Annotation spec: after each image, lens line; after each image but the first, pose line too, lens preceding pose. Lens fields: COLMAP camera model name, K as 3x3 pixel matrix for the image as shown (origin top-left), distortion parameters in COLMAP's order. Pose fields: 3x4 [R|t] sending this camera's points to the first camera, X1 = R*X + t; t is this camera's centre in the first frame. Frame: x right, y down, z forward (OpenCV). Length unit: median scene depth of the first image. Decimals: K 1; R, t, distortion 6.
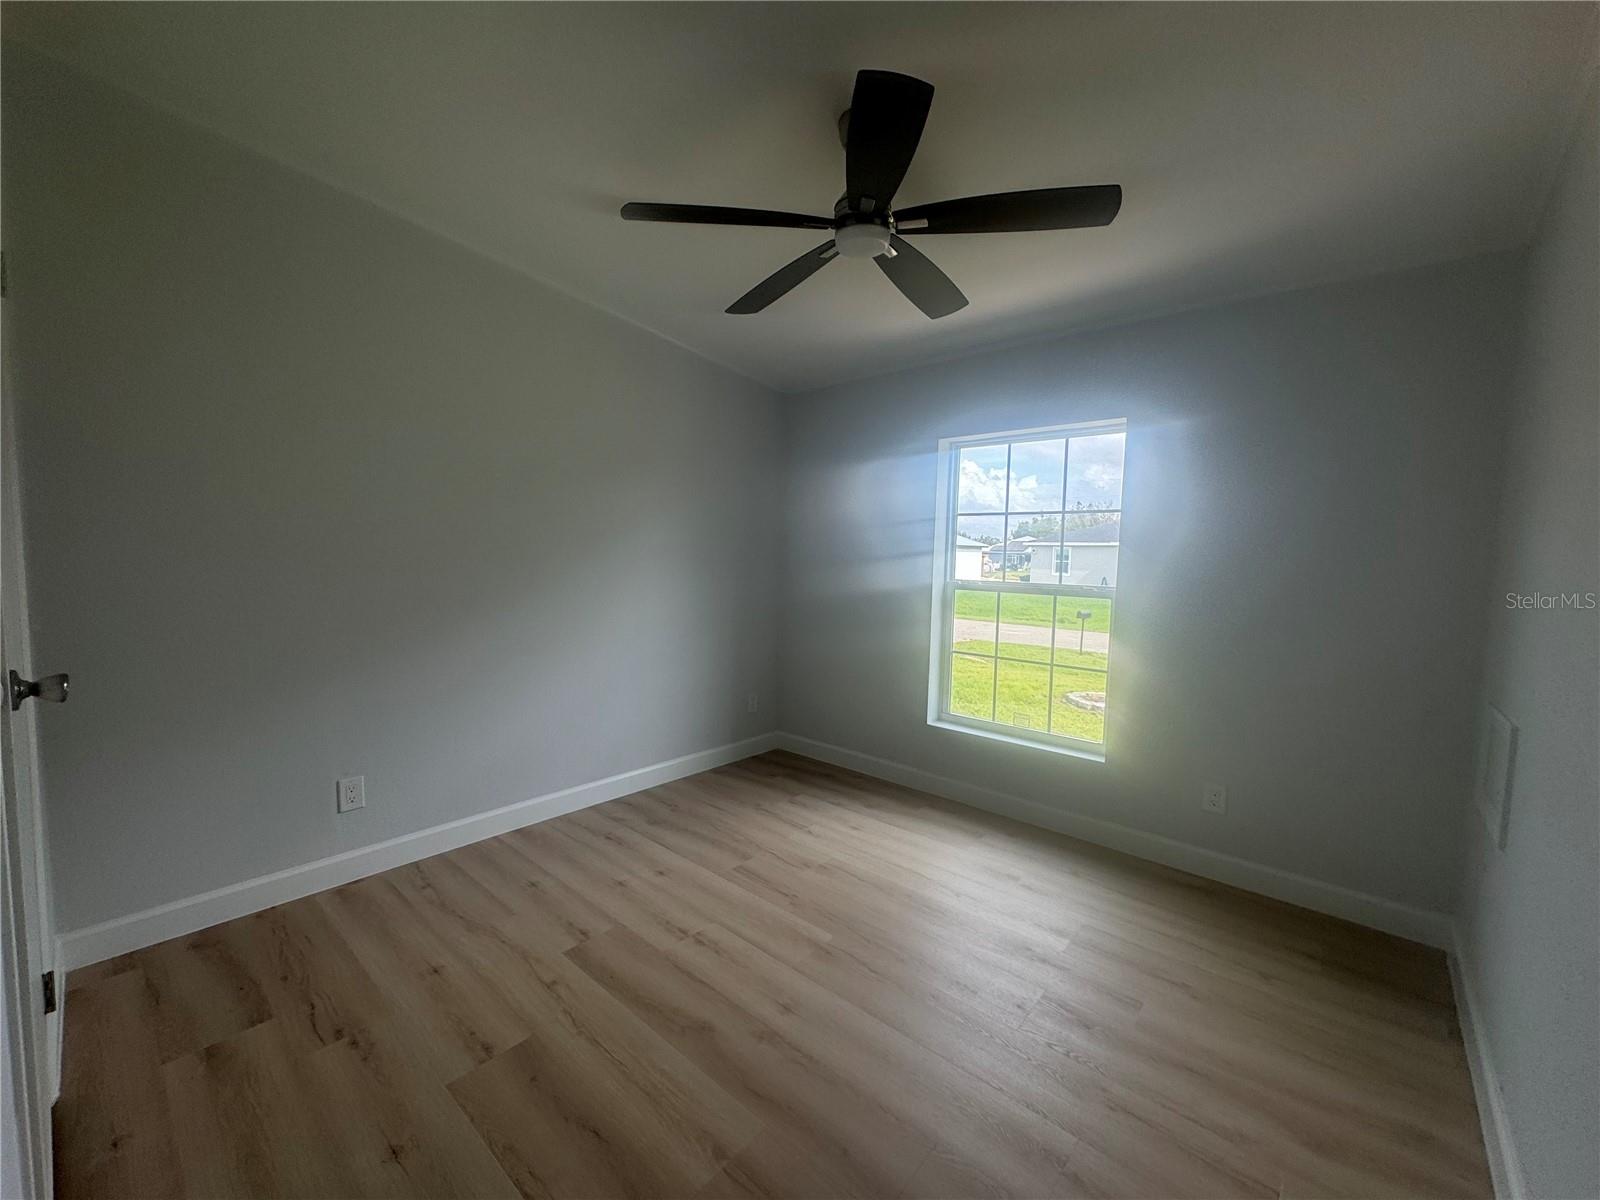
lens RADIAL K [[639.2, 0, 799.6], [0, 639.2, 588.7], [0, 0, 1]] dist [-0.002367, 0.001054]
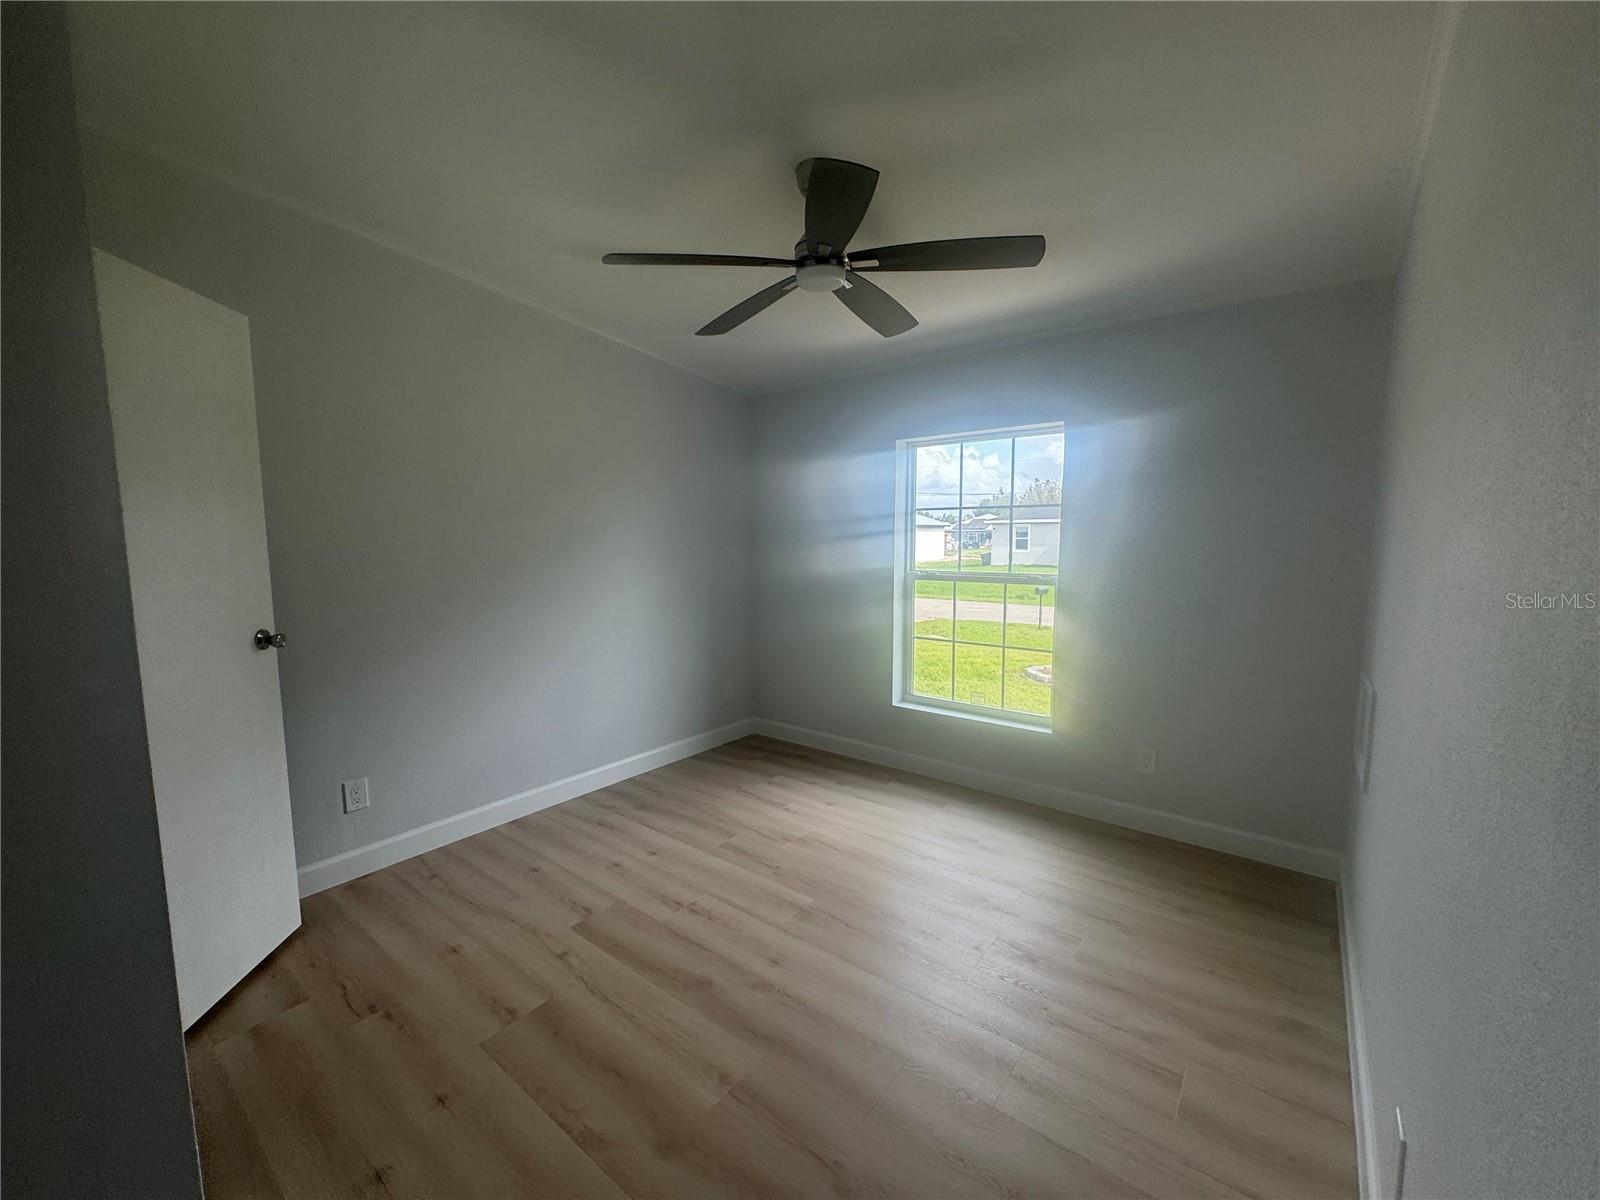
lens RADIAL K [[639.2, 0, 798.6], [0, 639.2, 591.1], [0, 0, 1]] dist [-0.002367, 0.001054]
pose [[0.998148, -0.033615, 0.050709, -0.012500], [0.031977, 0.998951, 0.032773, -0.034791], [-0.051758, -0.031091, 0.998176, -0.105559]]
